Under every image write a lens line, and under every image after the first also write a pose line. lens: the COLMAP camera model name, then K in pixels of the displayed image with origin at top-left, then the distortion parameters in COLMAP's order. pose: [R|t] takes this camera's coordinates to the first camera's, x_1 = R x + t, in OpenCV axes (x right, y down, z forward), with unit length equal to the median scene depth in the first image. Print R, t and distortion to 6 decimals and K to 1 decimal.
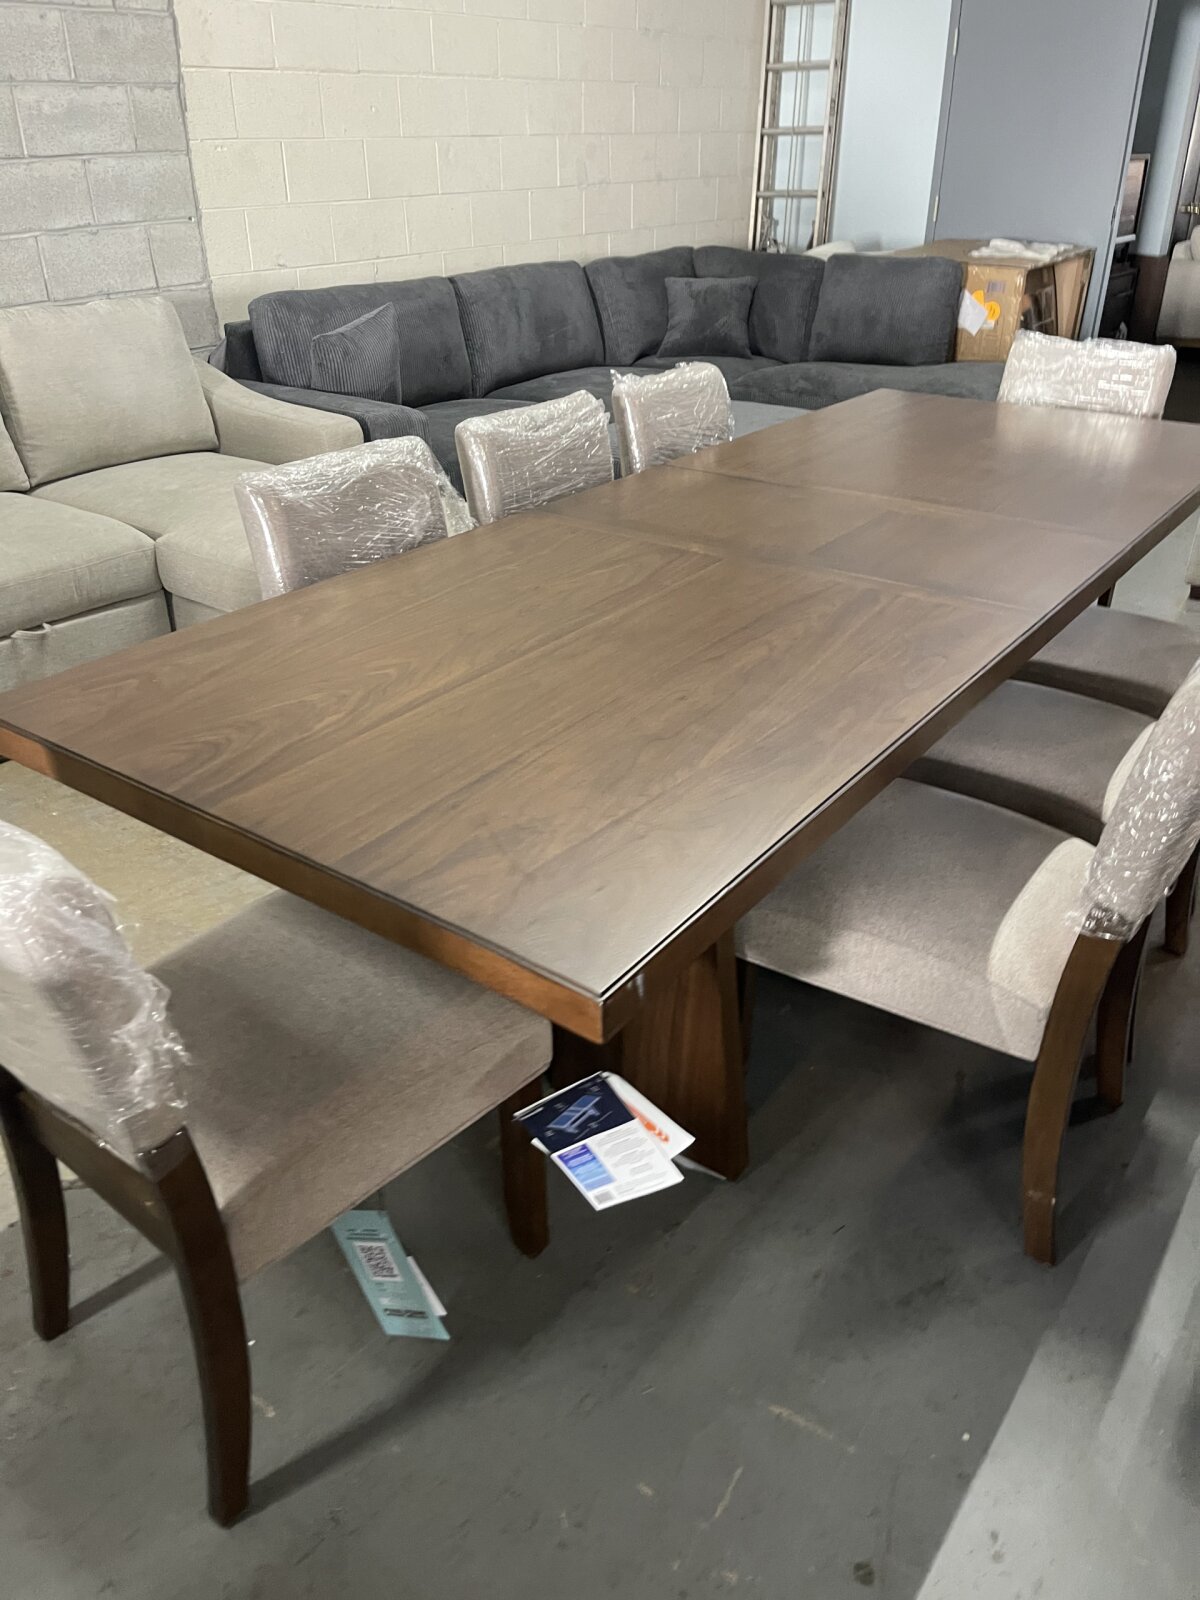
lens RADIAL K [[1199.7, 0, 600.0], [0, 1199.7, 800.0], [0, 0, 1]] dist [0.065309, -0.102645]
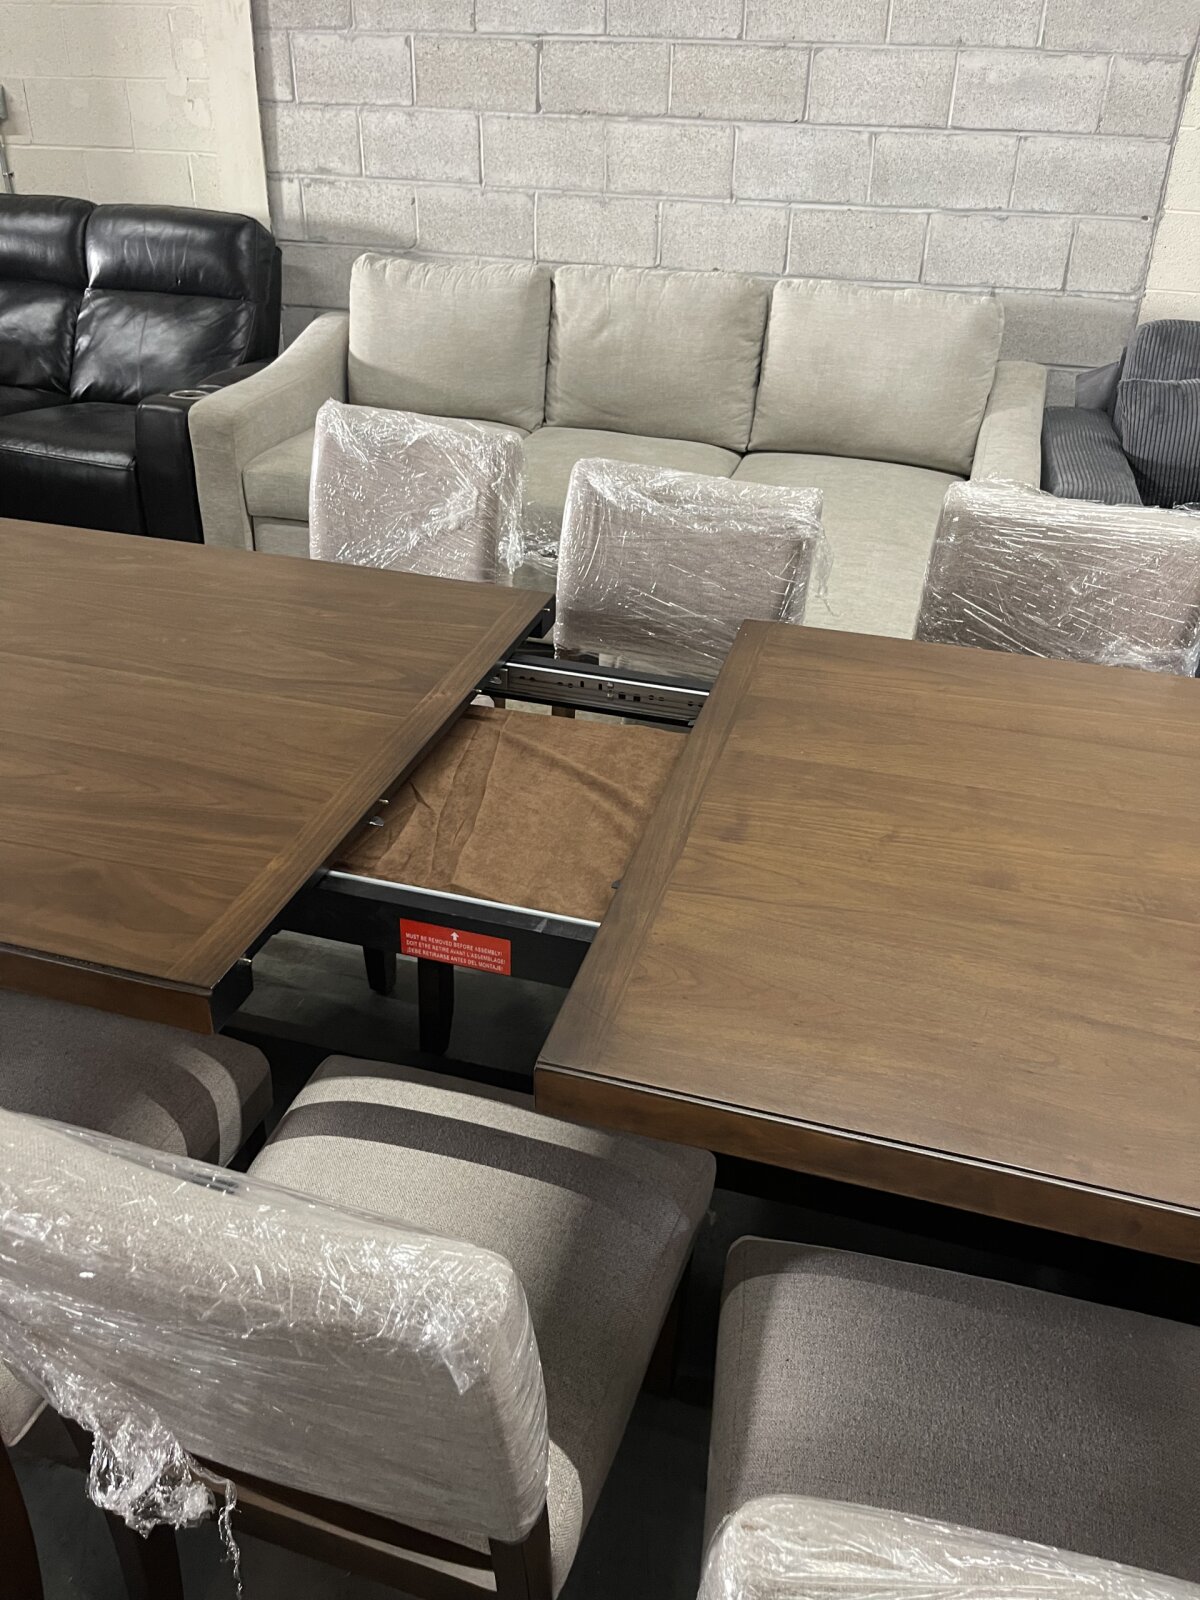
lens RADIAL K [[1199.7, 0, 600.0], [0, 1199.7, 800.0], [0, 0, 1]] dist [0.065309, -0.102645]
pose [[0.346129, 0.495283, -0.796799, 0.835688], [-0.476862, 0.824284, 0.305219, -0.487589], [0.807958, 0.274318, 0.521491, 0.810141]]
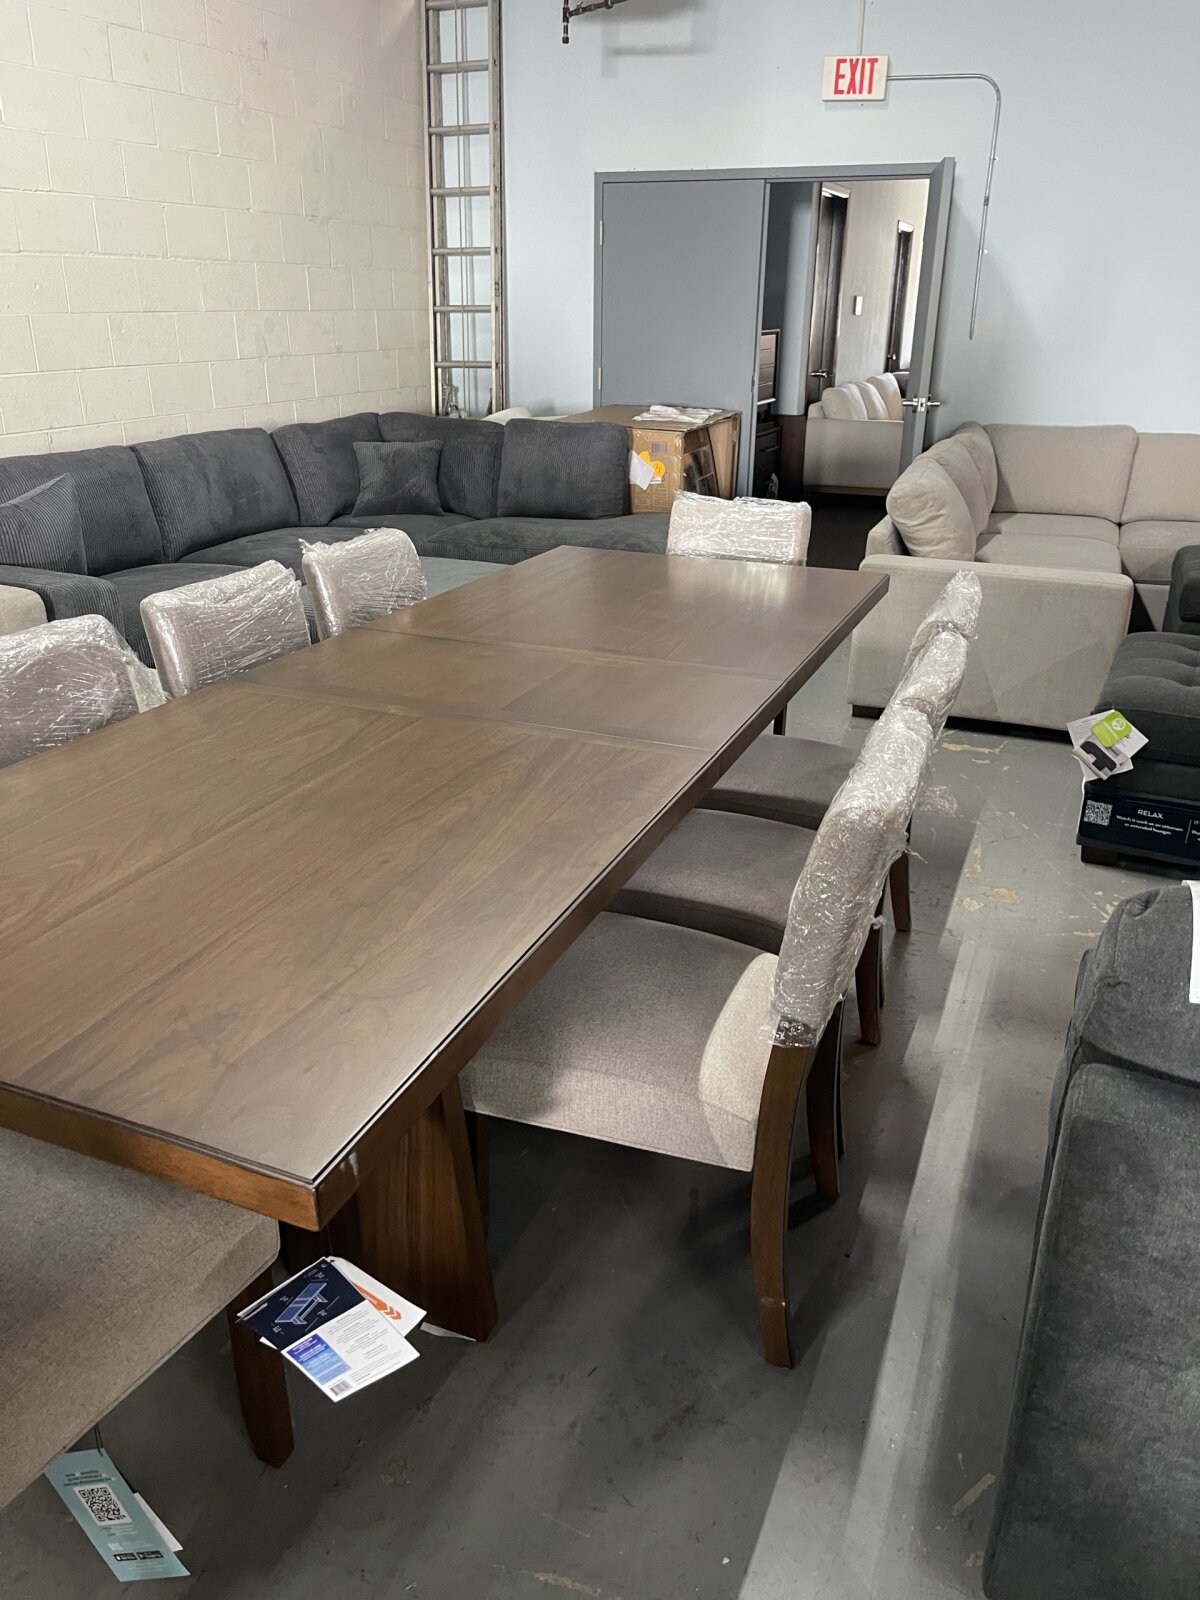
lens RADIAL K [[1195.2, 0, 600.0], [0, 1195.2, 800.0], [0, 0, 1]] dist [0.050617, -0.057935]
pose [[0.971738, -0.082809, 0.221061, 0.020349], [0.106738, 0.989388, -0.098579, -0.013618], [-0.210552, 0.119388, 0.970265, -0.027188]]
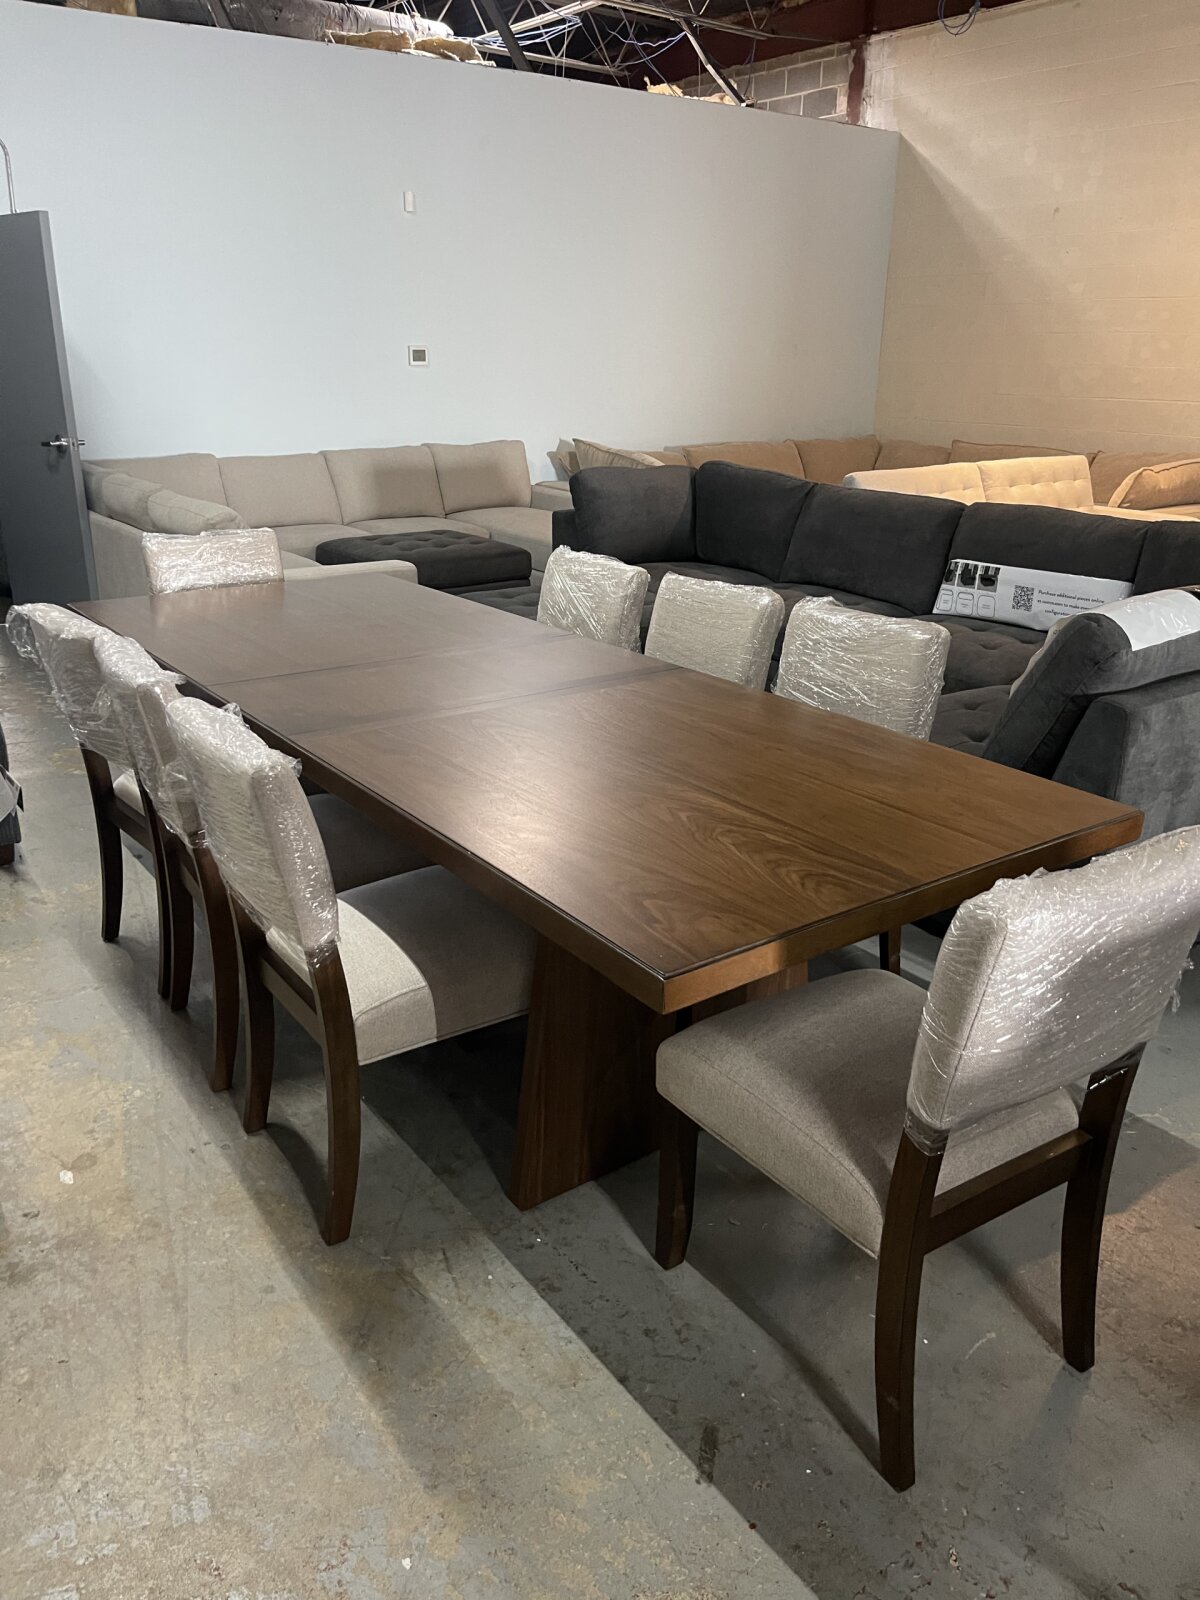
lens RADIAL K [[1199.7, 0, 600.0], [0, 1199.7, 800.0], [0, 0, 1]] dist [0.065309, -0.102645]
pose [[0.313493, -0.329257, 0.890681, -1.055036], [0.452298, 0.876505, 0.164820, -0.297522], [-0.834954, 0.351183, 0.423701, 0.480151]]
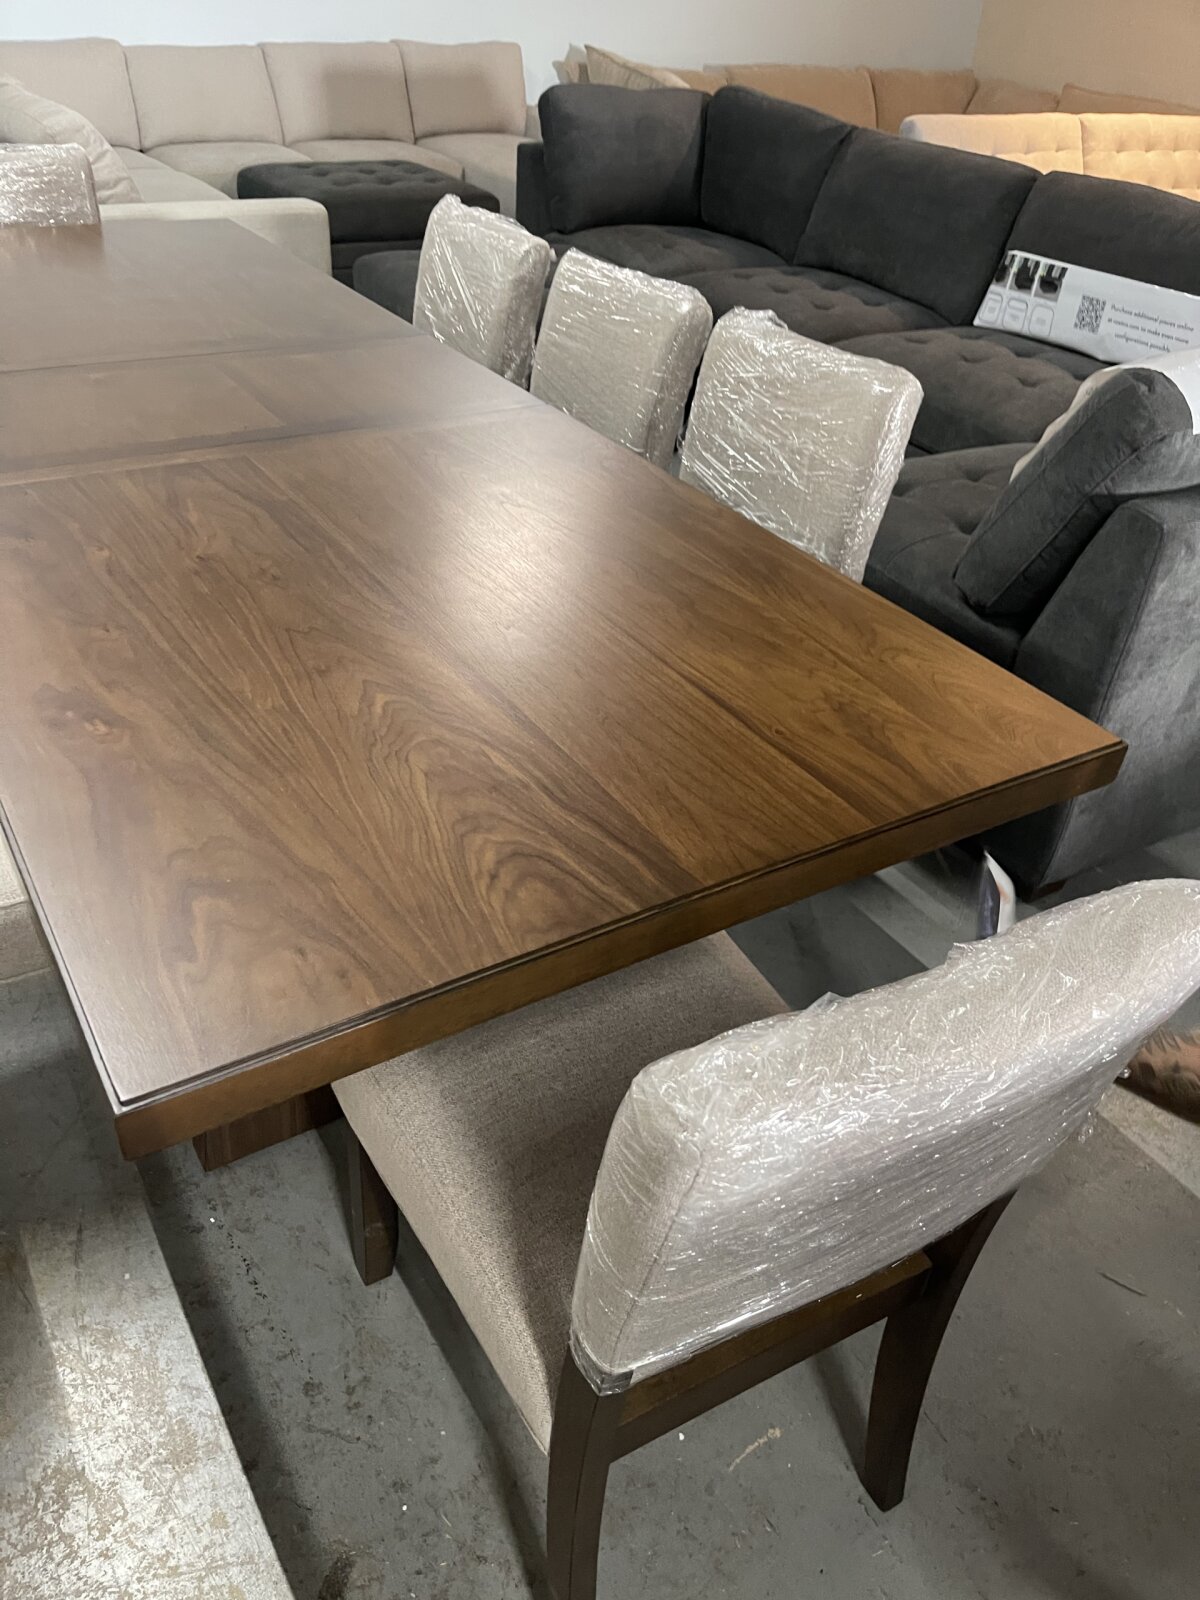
lens RADIAL K [[1200.3, 0, 588.7], [0, 1200.3, 824.3], [0, 0, 1]] dist [0.066071, -0.091084]
pose [[0.380781, -0.528764, 0.758561, -0.616040], [0.393739, 0.834992, 0.384393, -0.234091], [-0.836645, 0.152306, 0.526144, 0.441141]]
